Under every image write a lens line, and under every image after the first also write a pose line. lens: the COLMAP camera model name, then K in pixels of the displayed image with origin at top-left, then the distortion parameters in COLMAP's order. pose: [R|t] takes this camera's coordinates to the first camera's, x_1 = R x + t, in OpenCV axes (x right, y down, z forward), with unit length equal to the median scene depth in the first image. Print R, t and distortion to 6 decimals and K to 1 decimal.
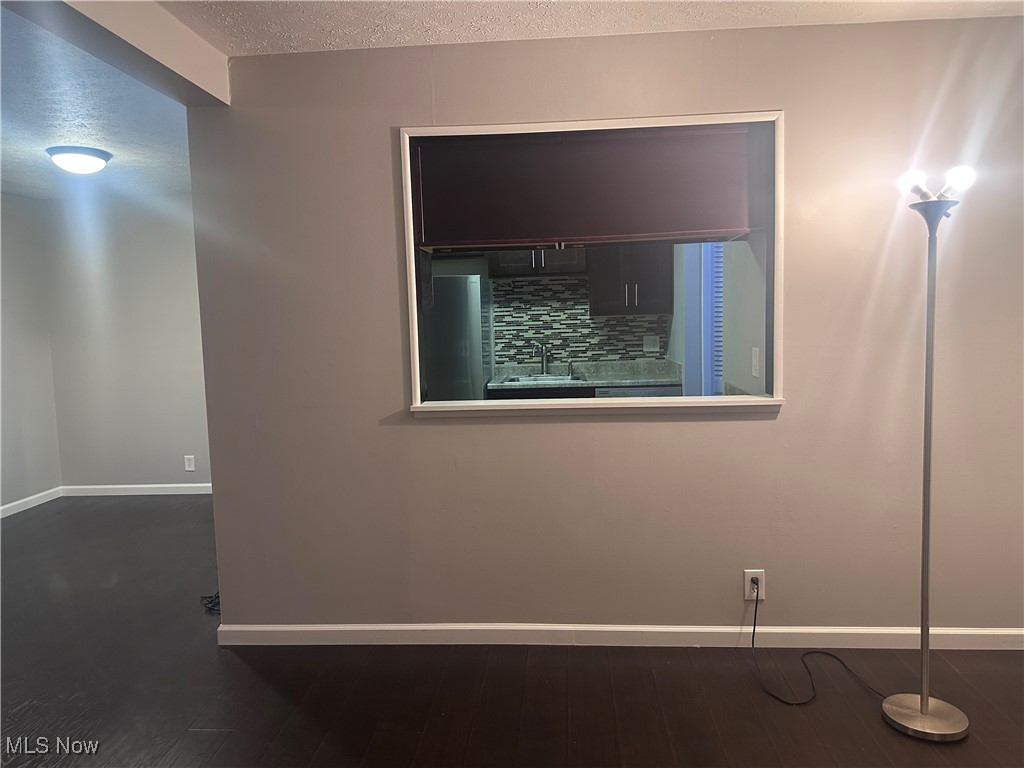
lens RADIAL K [[677.1, 0, 519.2], [0, 677.1, 382.5], [0, 0, 1]] dist [0.071493, -0.109296]
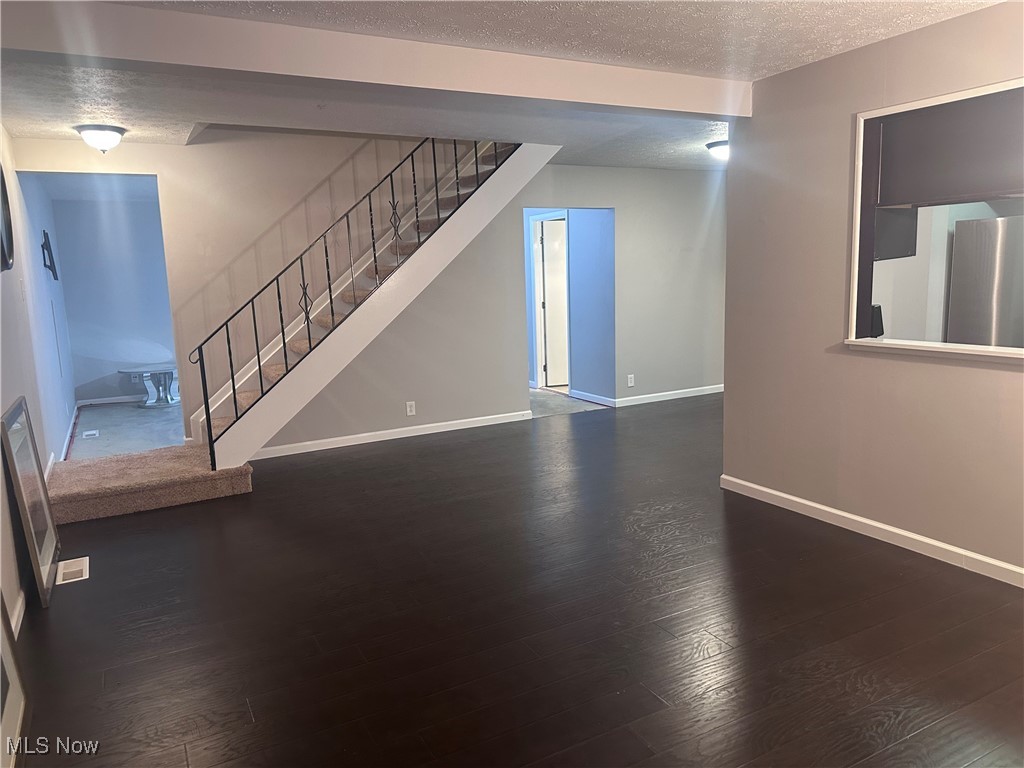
lens RADIAL K [[677.1, 0, 519.2], [0, 677.1, 382.5], [0, 0, 1]] dist [0.071493, -0.109296]
pose [[0.531330, 0.132664, -0.836713, 0.586238], [-0.044613, 0.990674, 0.128746, -0.023306], [0.845989, -0.031078, 0.532293, -0.186499]]
